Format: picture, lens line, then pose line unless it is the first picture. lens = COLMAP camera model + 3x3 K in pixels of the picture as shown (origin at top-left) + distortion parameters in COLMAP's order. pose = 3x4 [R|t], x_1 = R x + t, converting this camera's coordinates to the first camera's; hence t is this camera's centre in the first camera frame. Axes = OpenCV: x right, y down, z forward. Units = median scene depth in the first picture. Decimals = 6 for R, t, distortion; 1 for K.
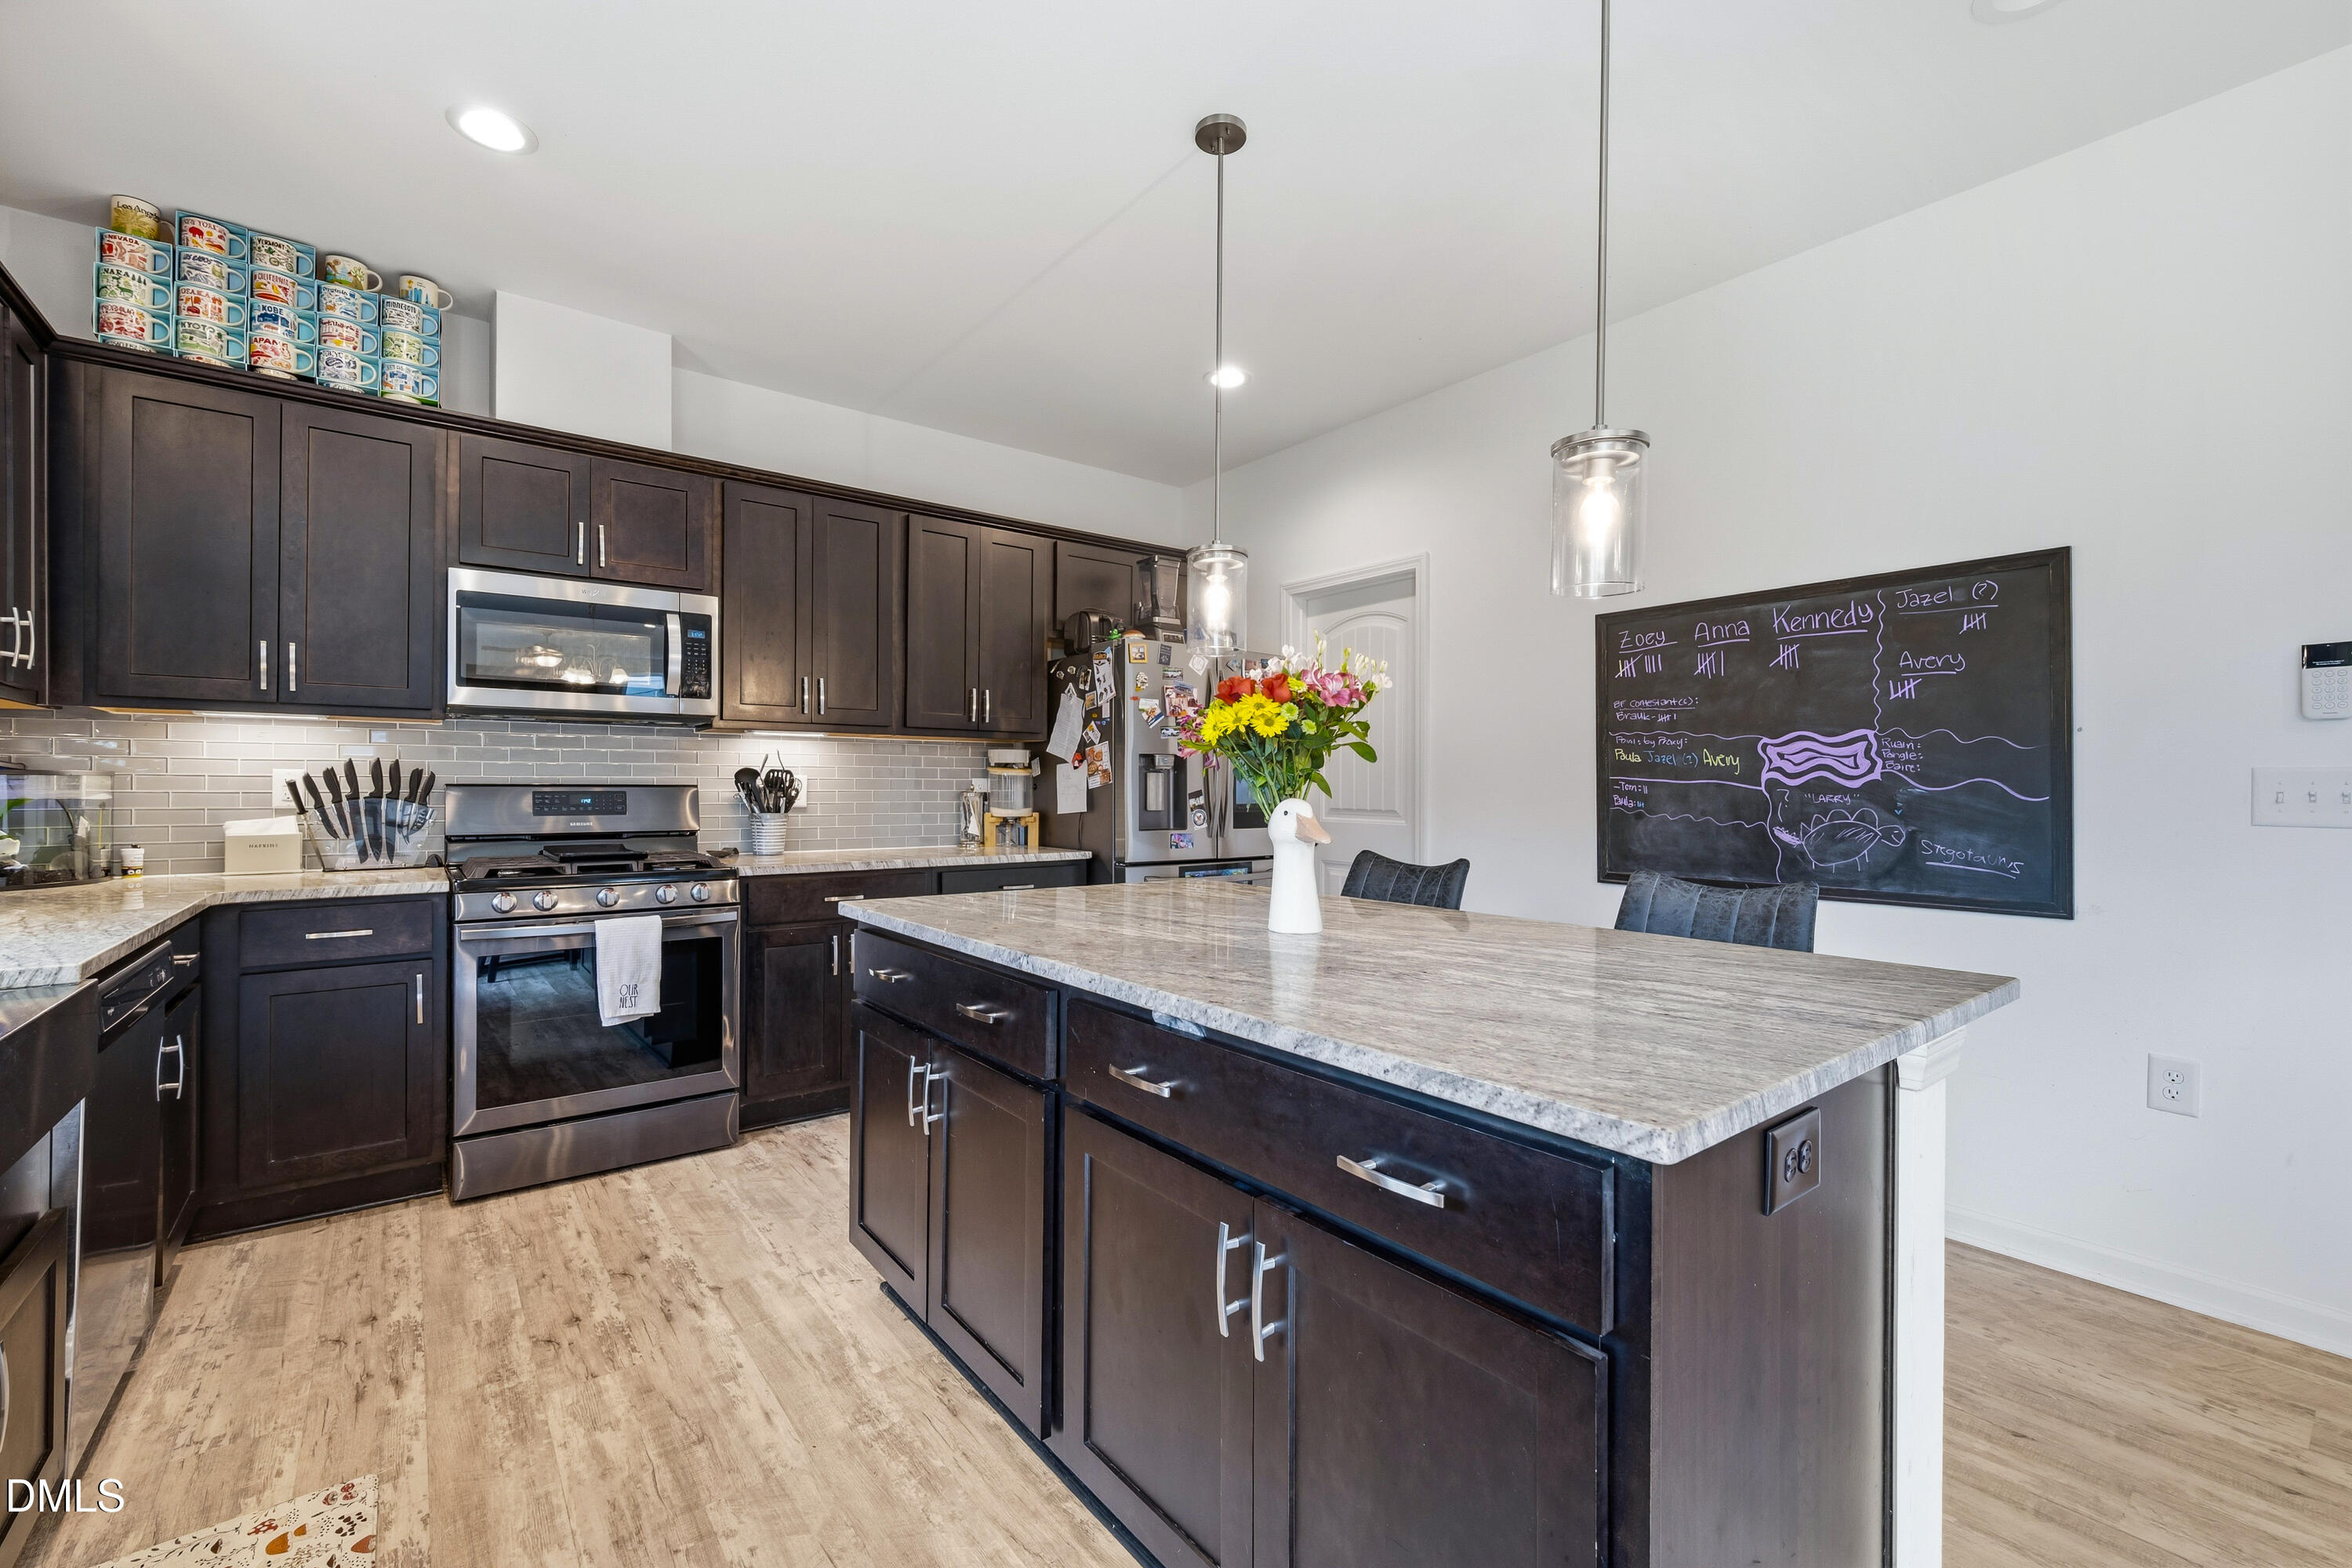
lens RADIAL K [[979.2, 0, 1167.9], [0, 979.2, 786.4], [0, 0, 1]] dist [-0.001468, 0.000263]
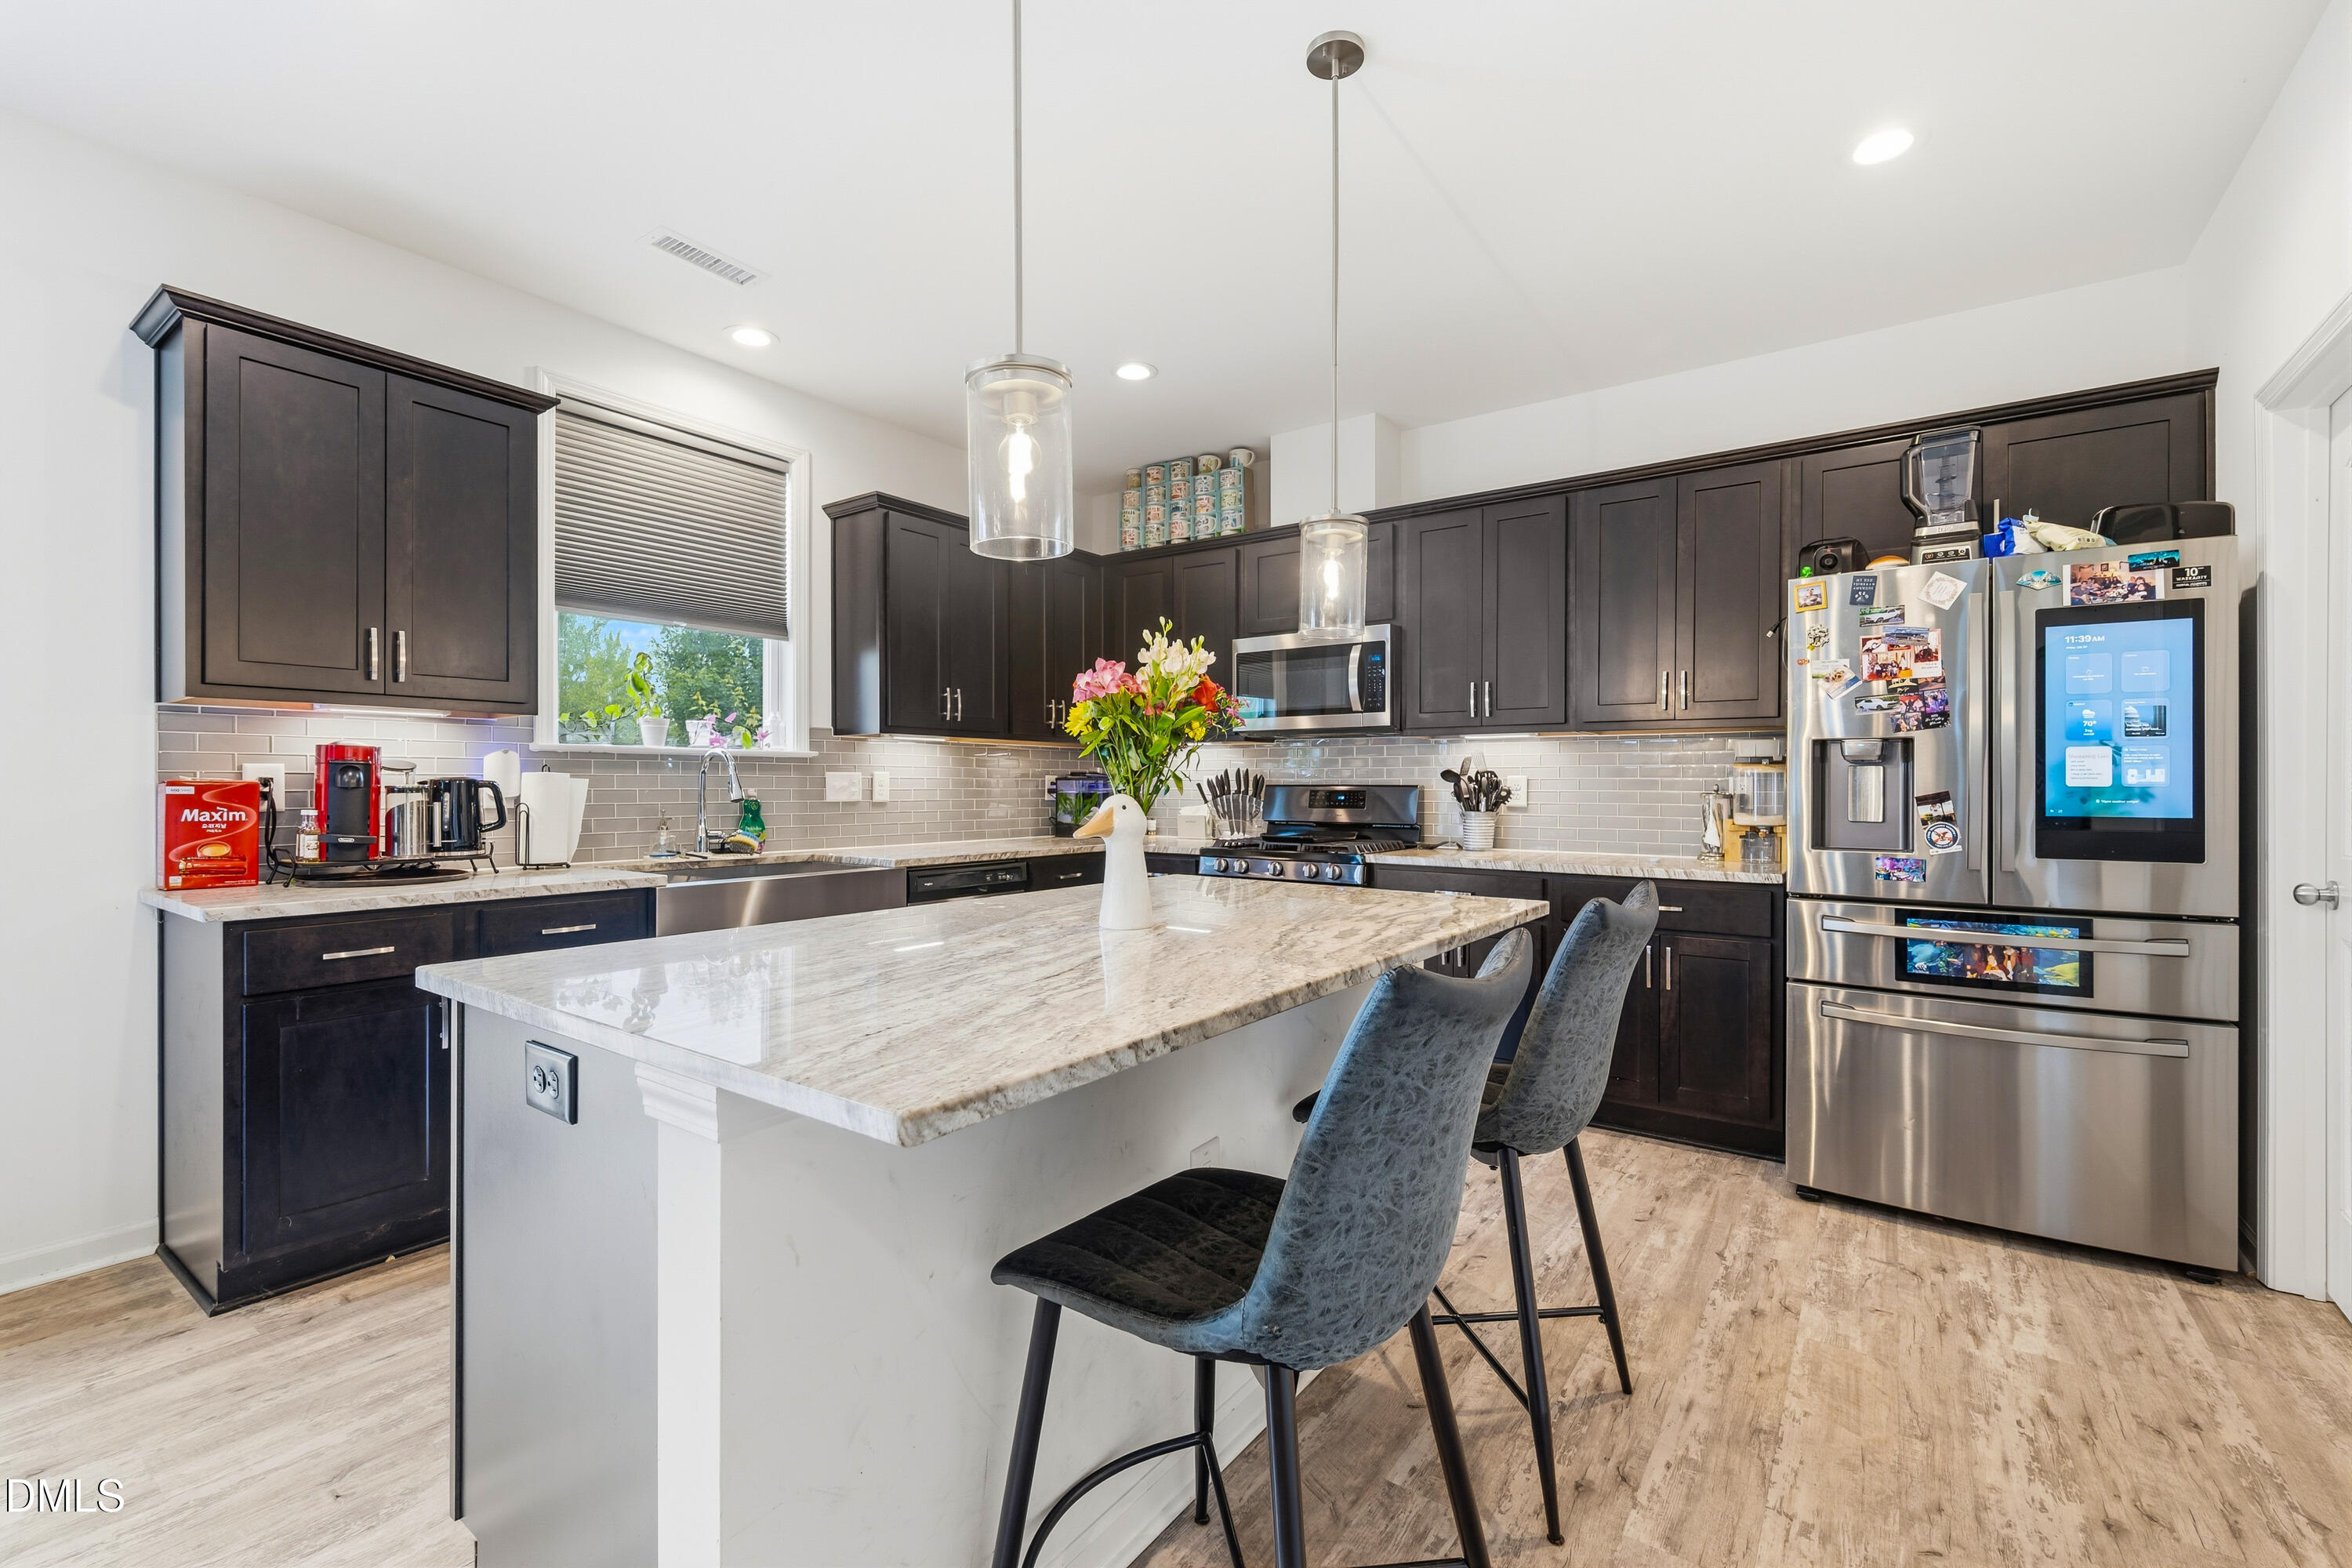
lens RADIAL K [[1010.5, 0, 1168.7], [0, 1010.5, 784.3], [0, 0, 1]] dist [0.002147, 0.000047]
pose [[0.282652, -0.003198, -0.959217, 0.687849], [-0.002041, 0.999990, -0.003936, 0.003275], [0.959220, 0.003070, 0.282643, 0.452517]]
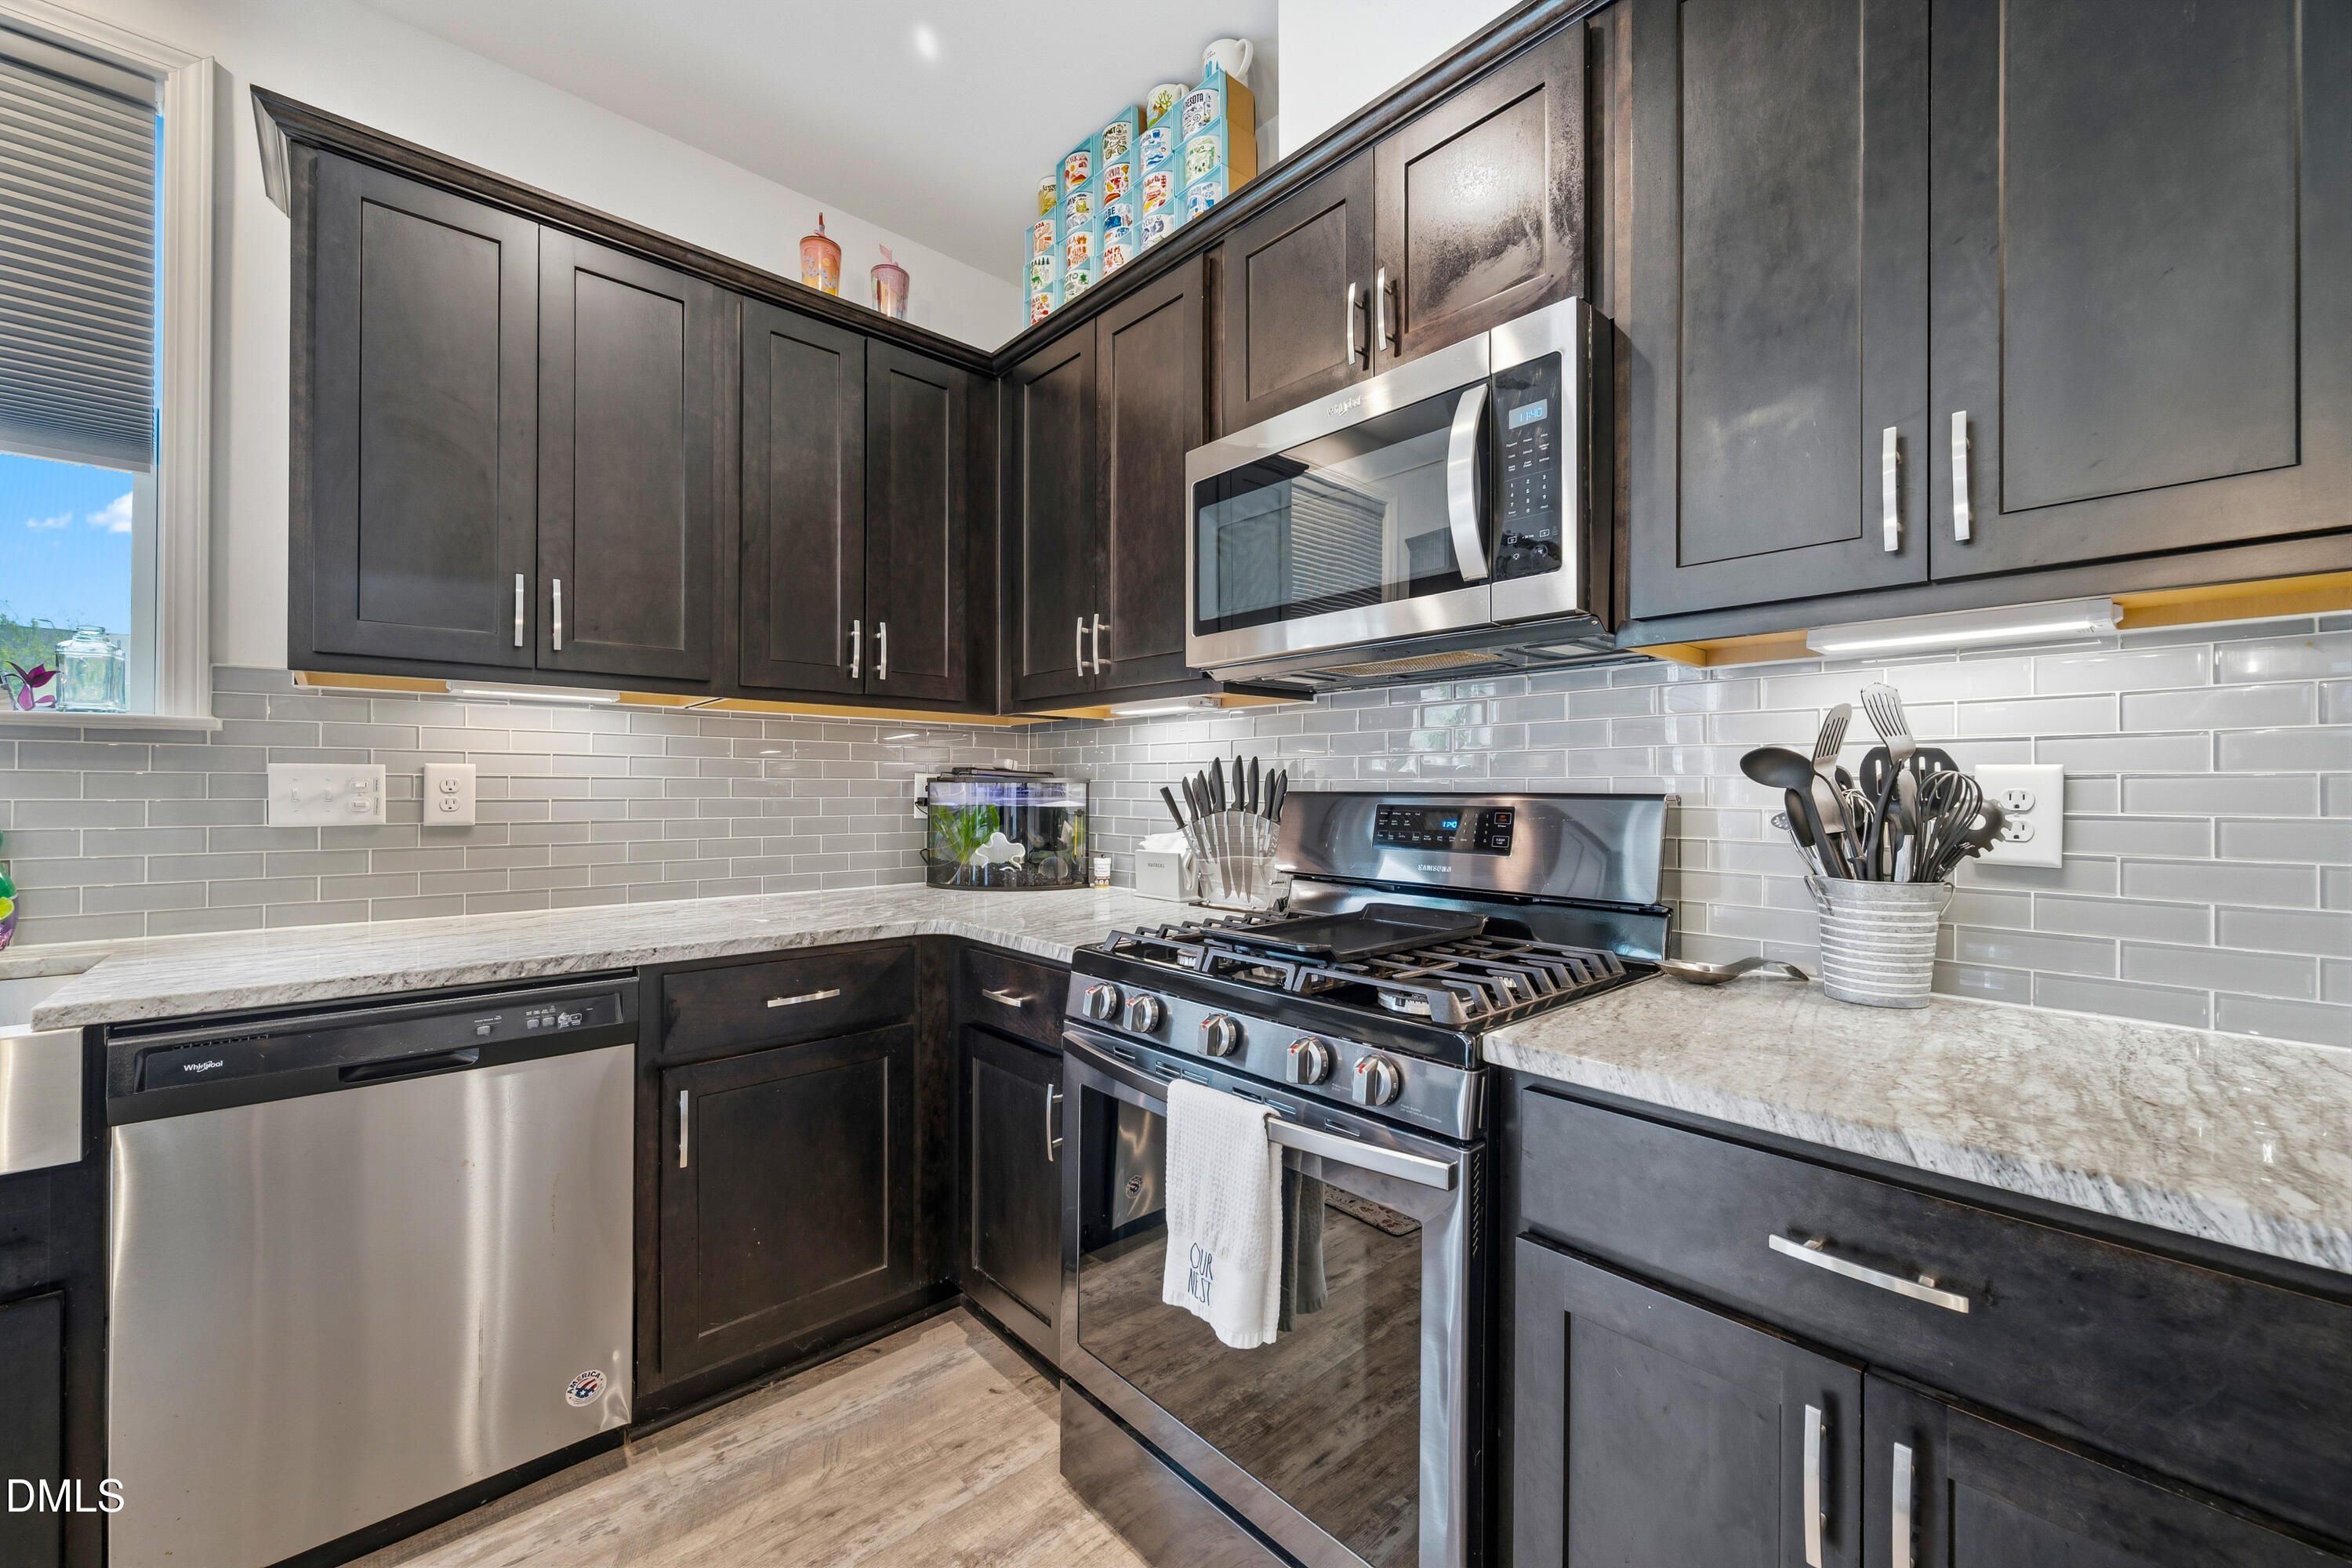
lens RADIAL K [[917.8, 0, 1170.0], [0, 917.8, 784.9], [0, 0, 1]] dist [-0.000304, 0.000273]
pose [[0.070566, -0.007436, -0.997479, -0.133329], [-0.004370, 0.999960, -0.007764, -0.001700], [0.997498, 0.004907, 0.070531, 0.910837]]
